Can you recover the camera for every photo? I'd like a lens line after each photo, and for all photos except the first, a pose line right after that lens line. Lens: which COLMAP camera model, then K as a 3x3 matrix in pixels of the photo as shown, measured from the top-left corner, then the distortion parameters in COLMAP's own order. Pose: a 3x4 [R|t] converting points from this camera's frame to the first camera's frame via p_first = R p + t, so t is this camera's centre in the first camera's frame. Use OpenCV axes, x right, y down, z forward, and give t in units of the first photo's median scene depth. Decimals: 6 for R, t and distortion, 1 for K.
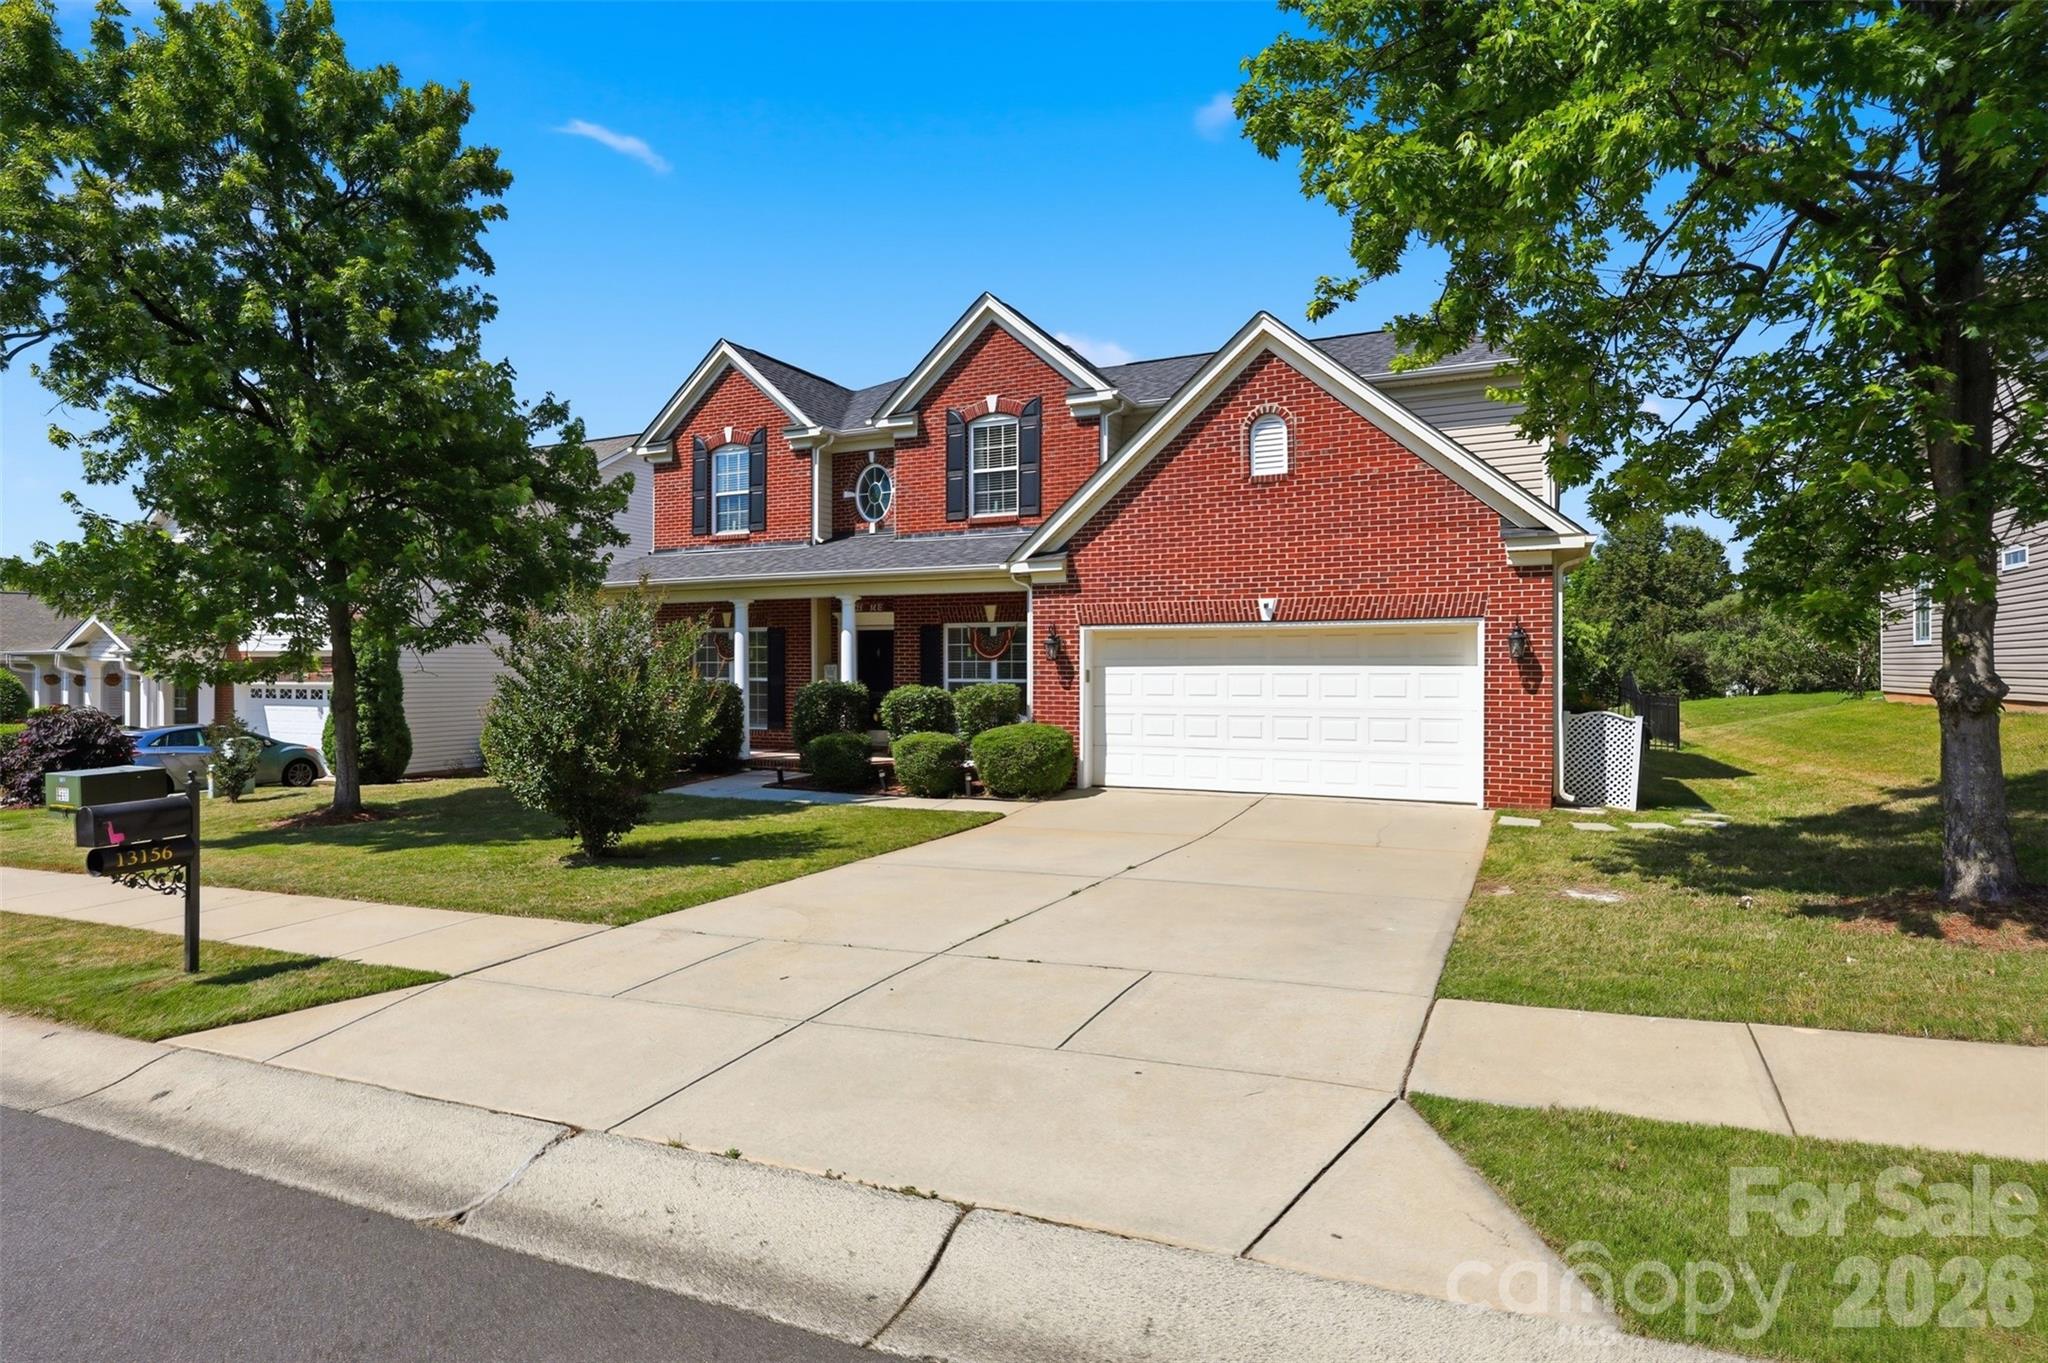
lens RADIAL K [[1076.4, 0, 1034.2], [0, 1076.4, 679.9], [0, 0, 1]] dist [-0.000088, -0.000251]
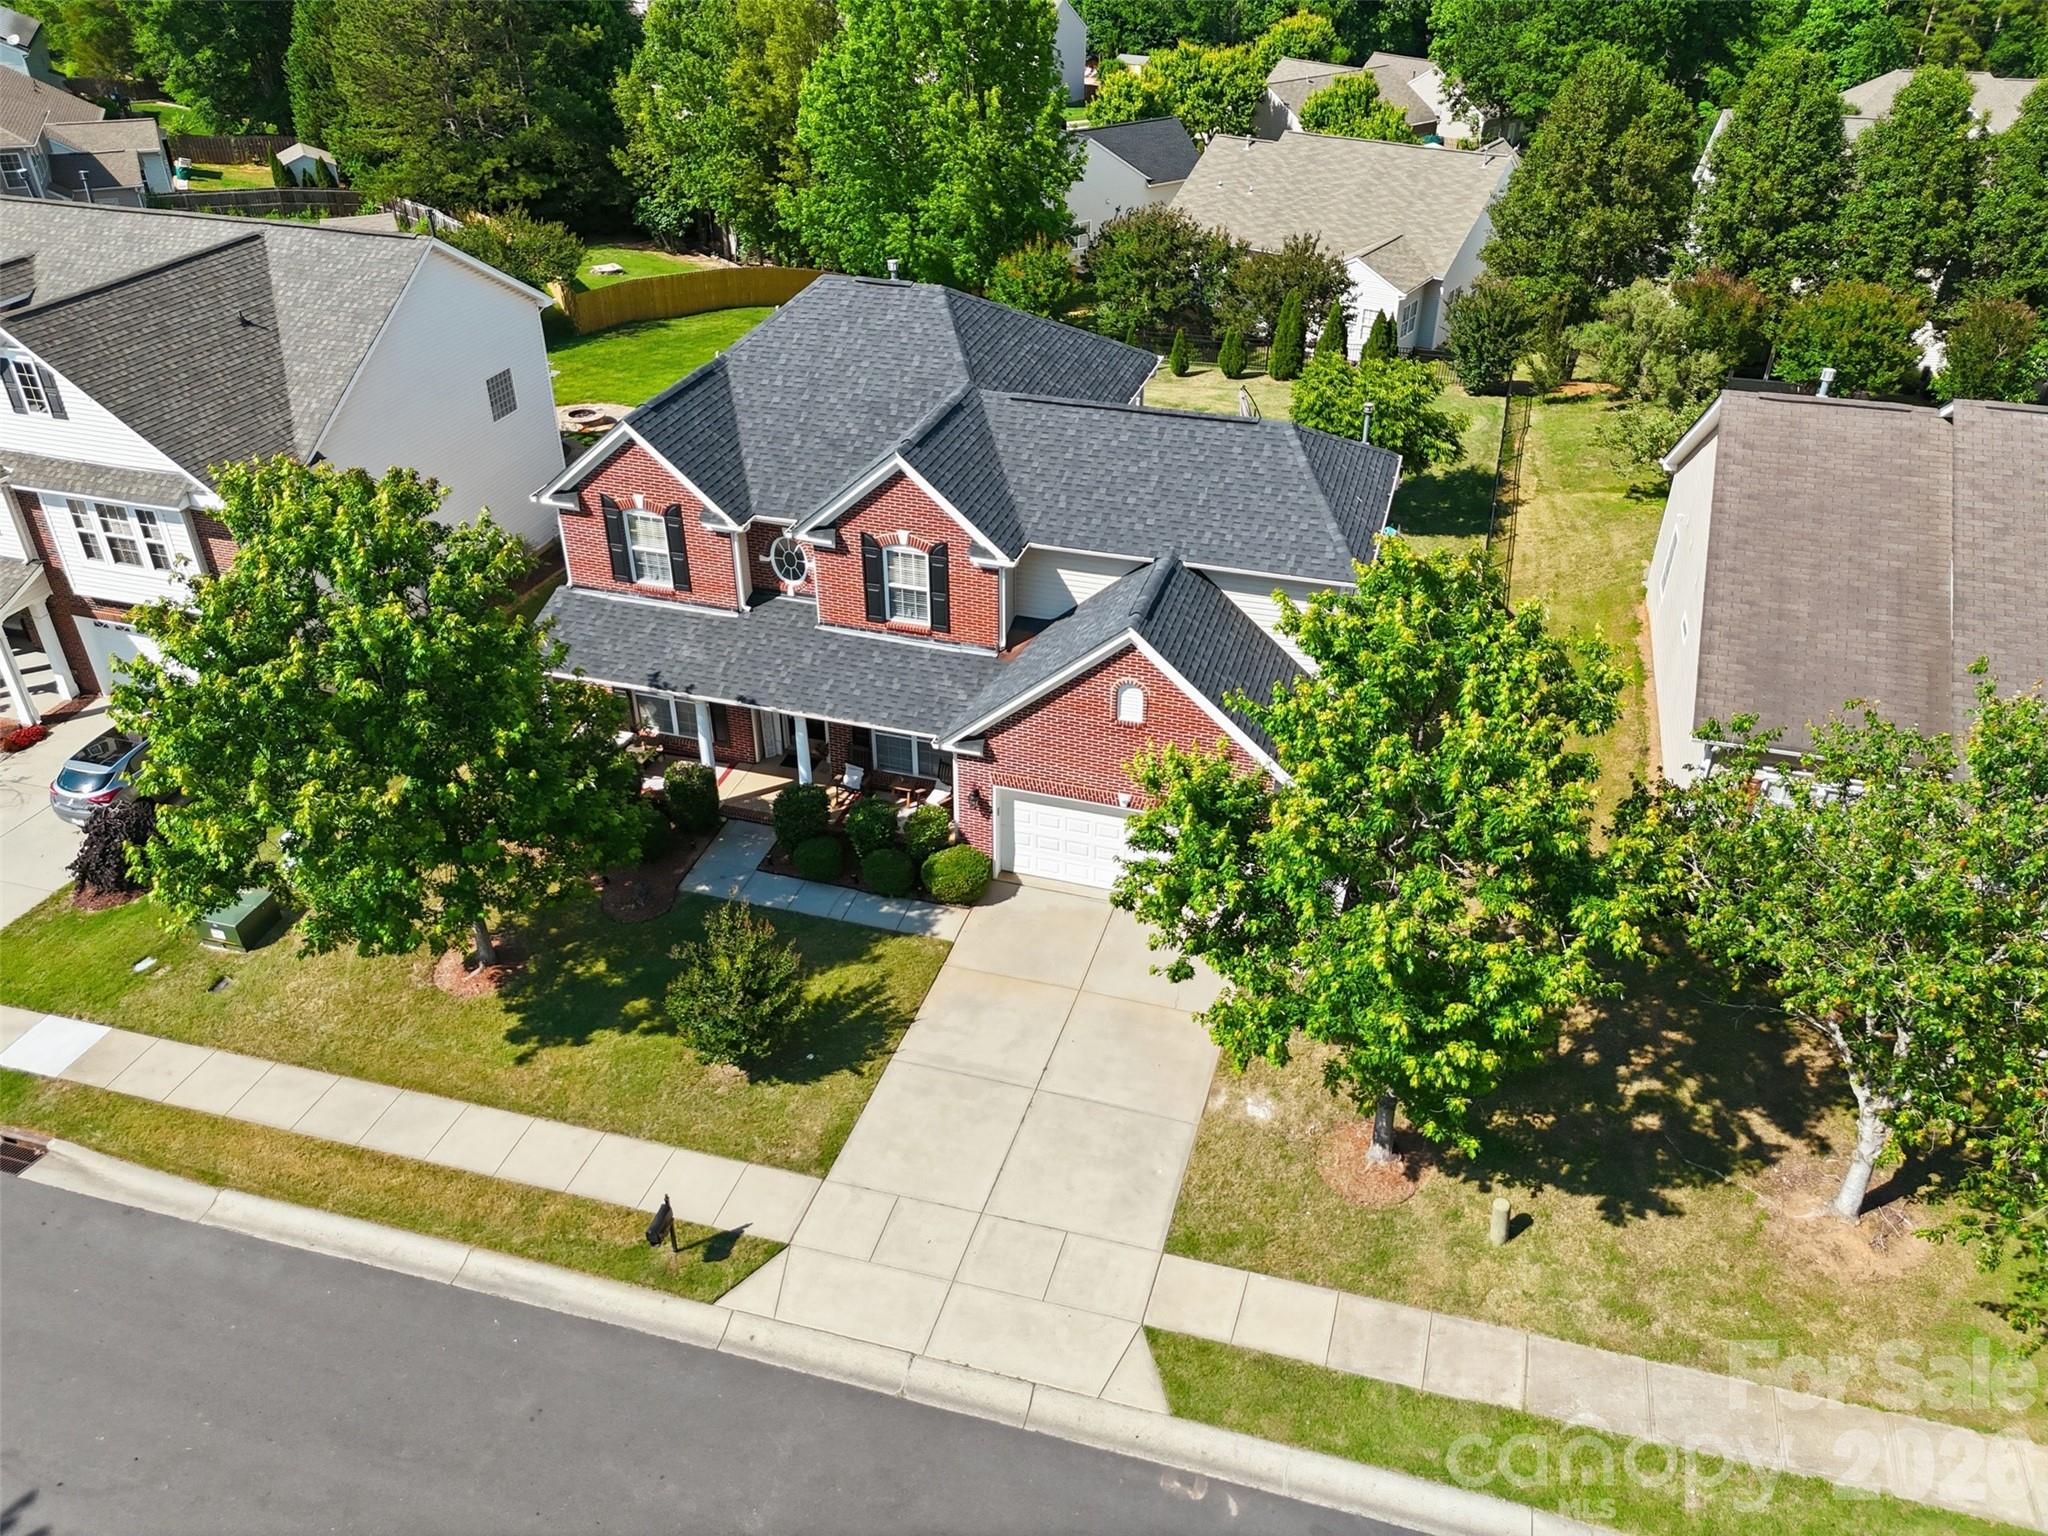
lens RADIAL K [[1564.9, 0, 1031.7], [0, 1564.9, 777.1], [0, 0, 1]] dist [0.049484, -0.002123]
pose [[0.989984, -0.074504, 0.119918, -0.122930], [-0.000180, 0.848744, 0.528804, -0.926011], [-0.141178, -0.523529, 0.840230, -0.567660]]
